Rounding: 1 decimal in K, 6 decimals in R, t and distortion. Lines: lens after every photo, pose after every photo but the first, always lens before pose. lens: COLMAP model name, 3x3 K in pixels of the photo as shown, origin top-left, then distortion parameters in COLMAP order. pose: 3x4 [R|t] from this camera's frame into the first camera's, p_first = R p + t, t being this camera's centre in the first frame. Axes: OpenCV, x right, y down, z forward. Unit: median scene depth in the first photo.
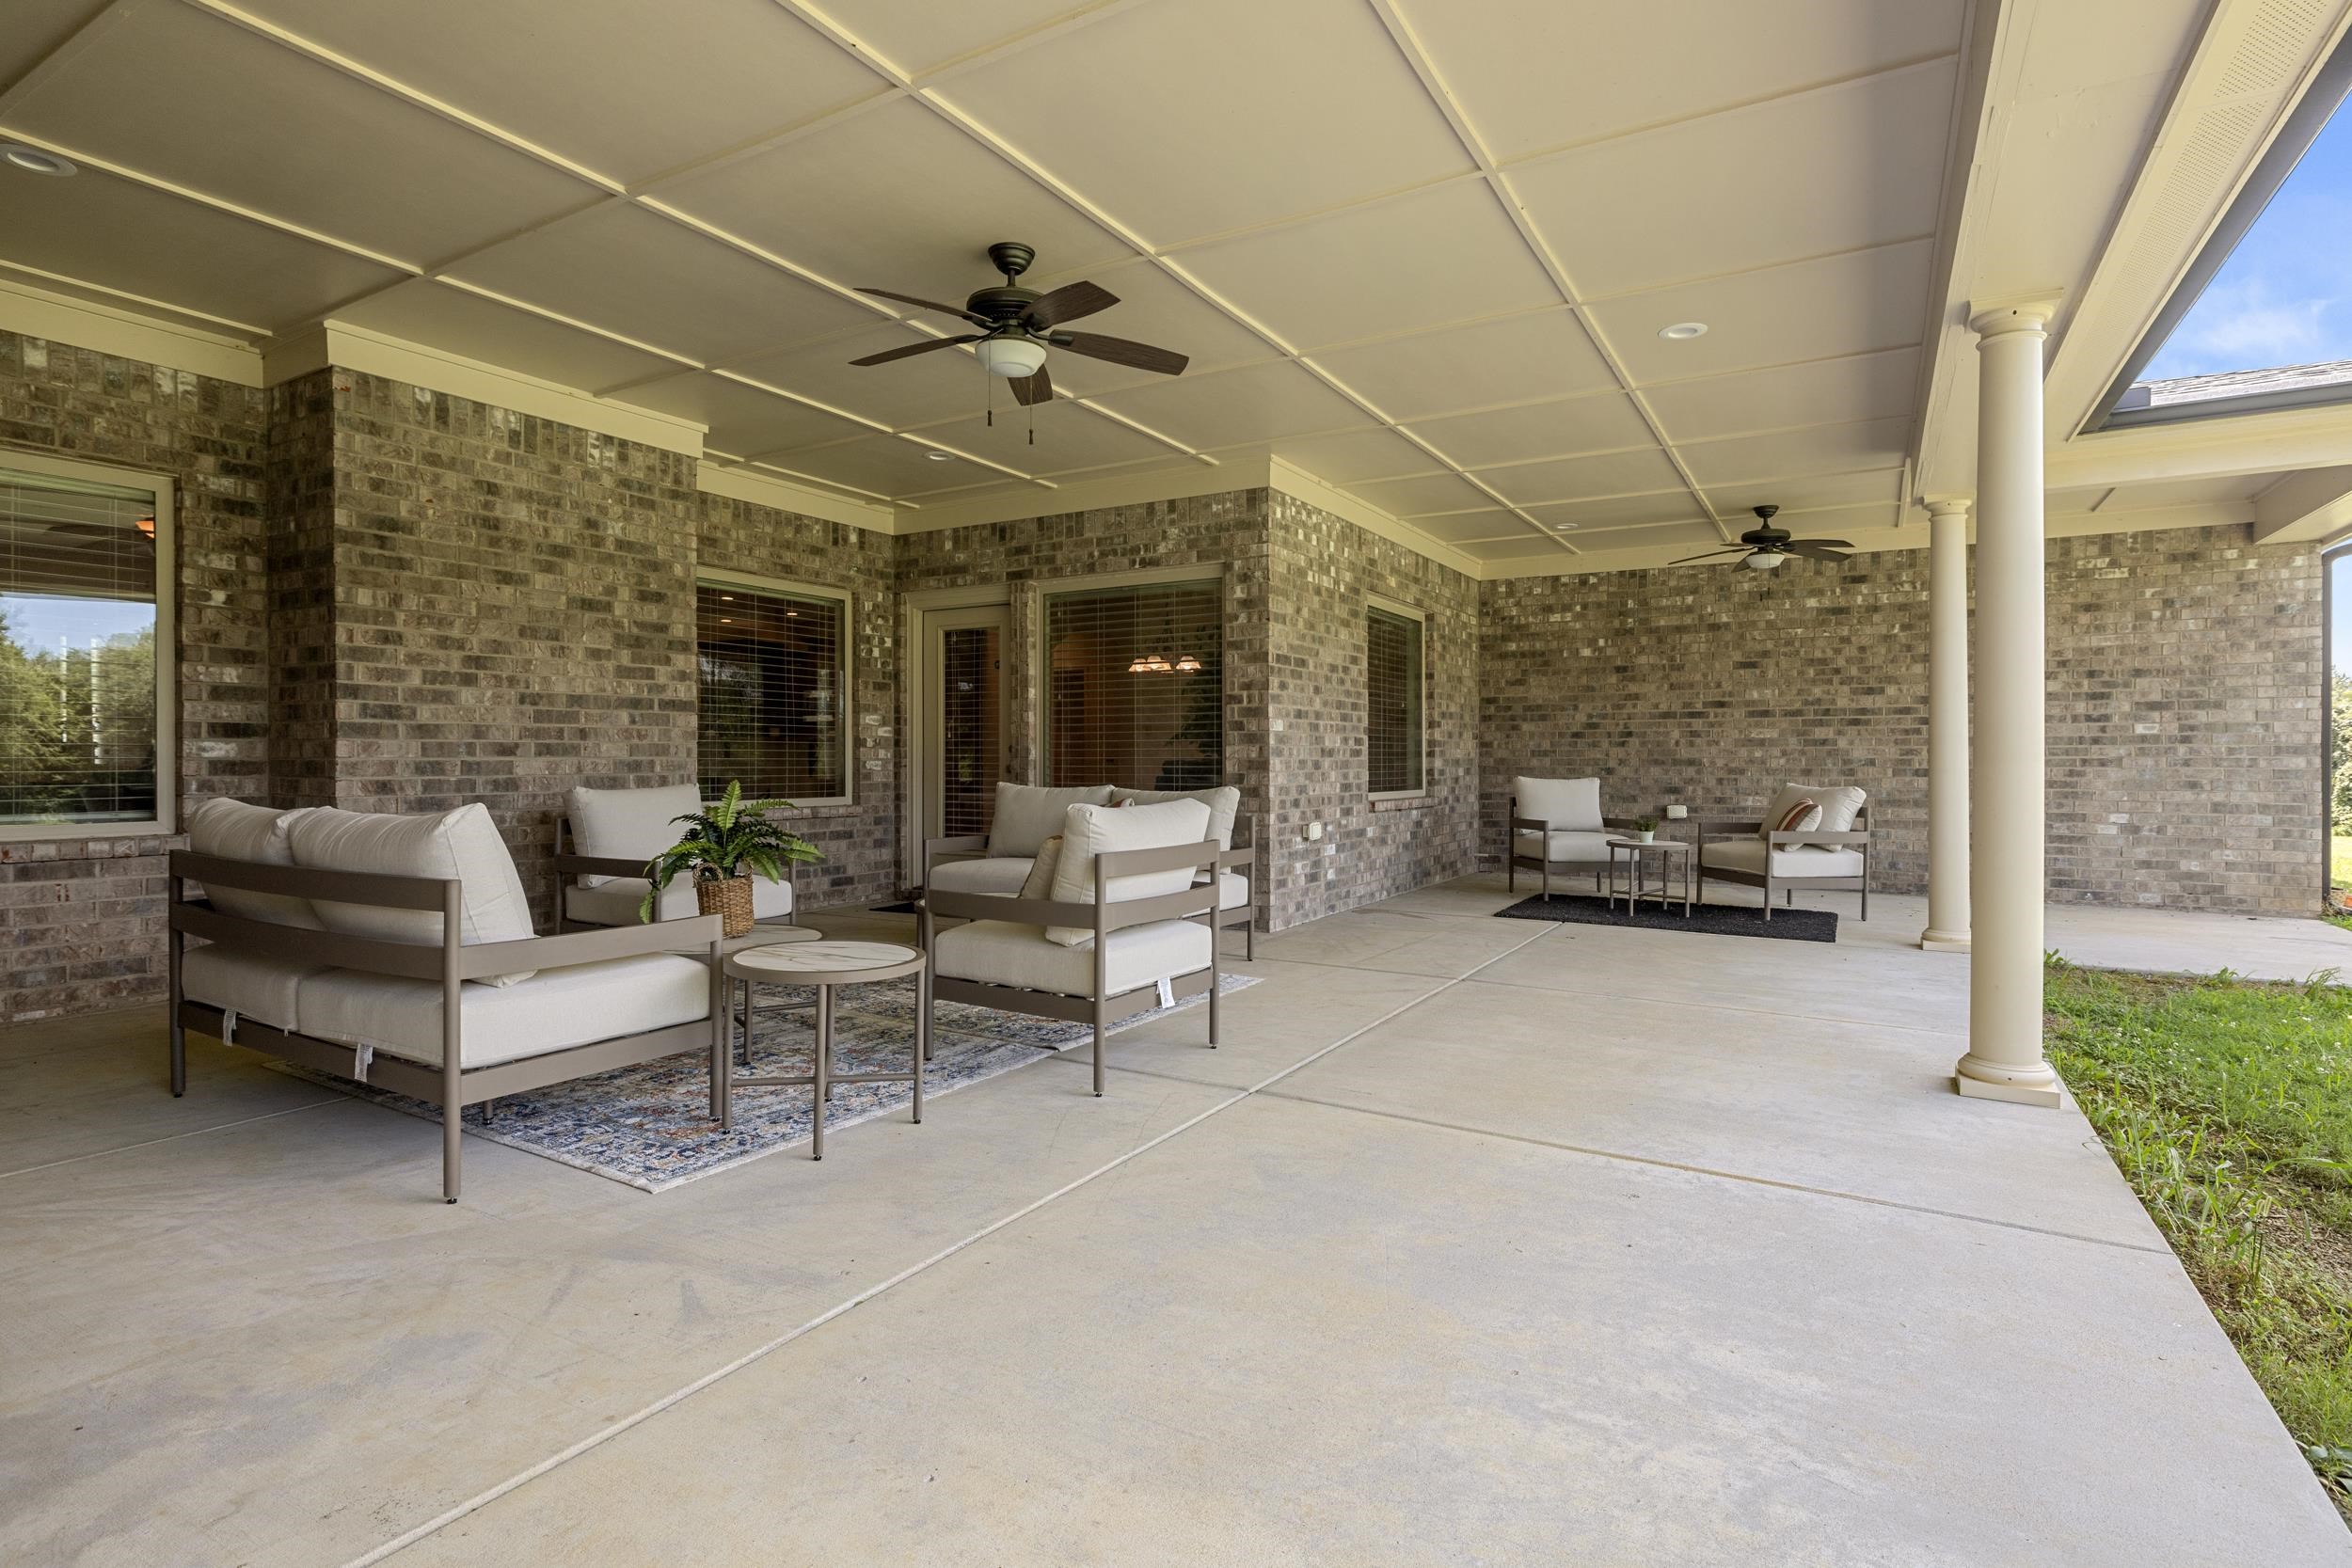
lens RADIAL K [[1162.4, 0, 1176.6], [0, 1162.4, 774.1], [0, 0, 1]] dist [-0.010537, 0.001653]
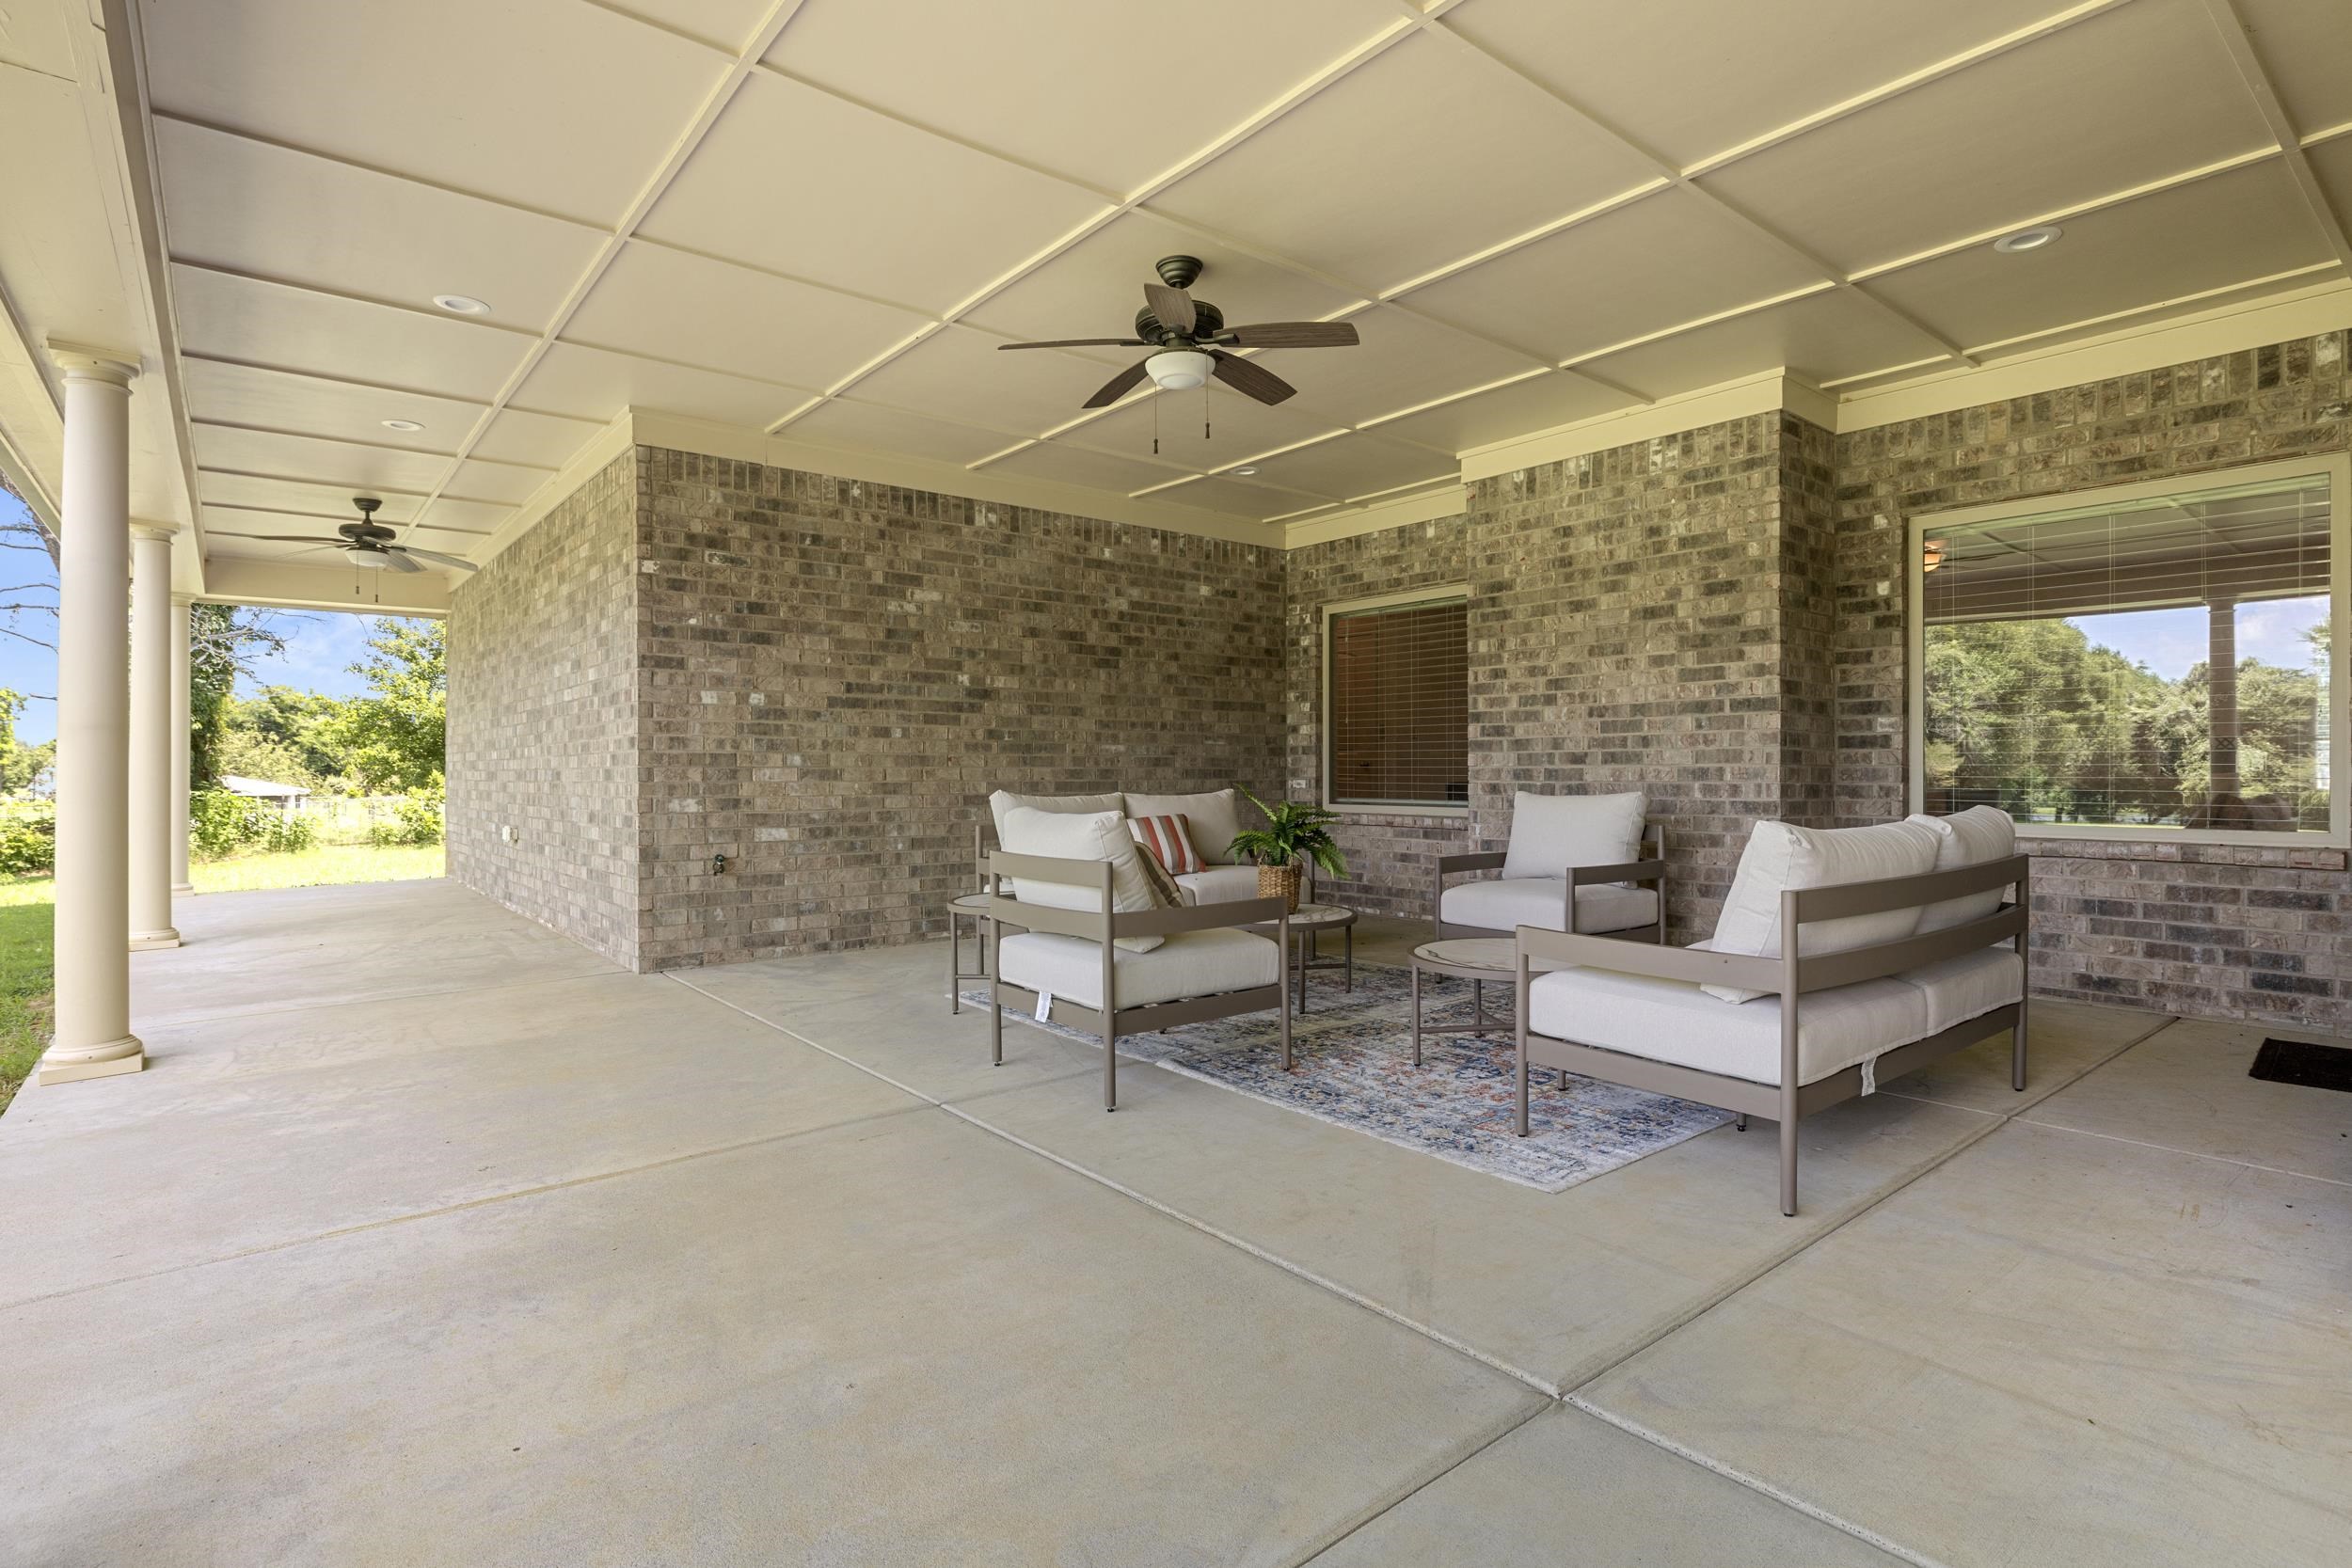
lens RADIAL K [[1162.4, 0, 1178.4], [0, 1162.4, 773.4], [0, 0, 1]] dist [-0.010537, 0.001653]
pose [[-0.346181, 0.002340, -0.938165, 0.601071], [-0.010046, 0.999930, 0.006202, -0.009572], [0.938114, 0.011572, -0.346133, 1.004845]]
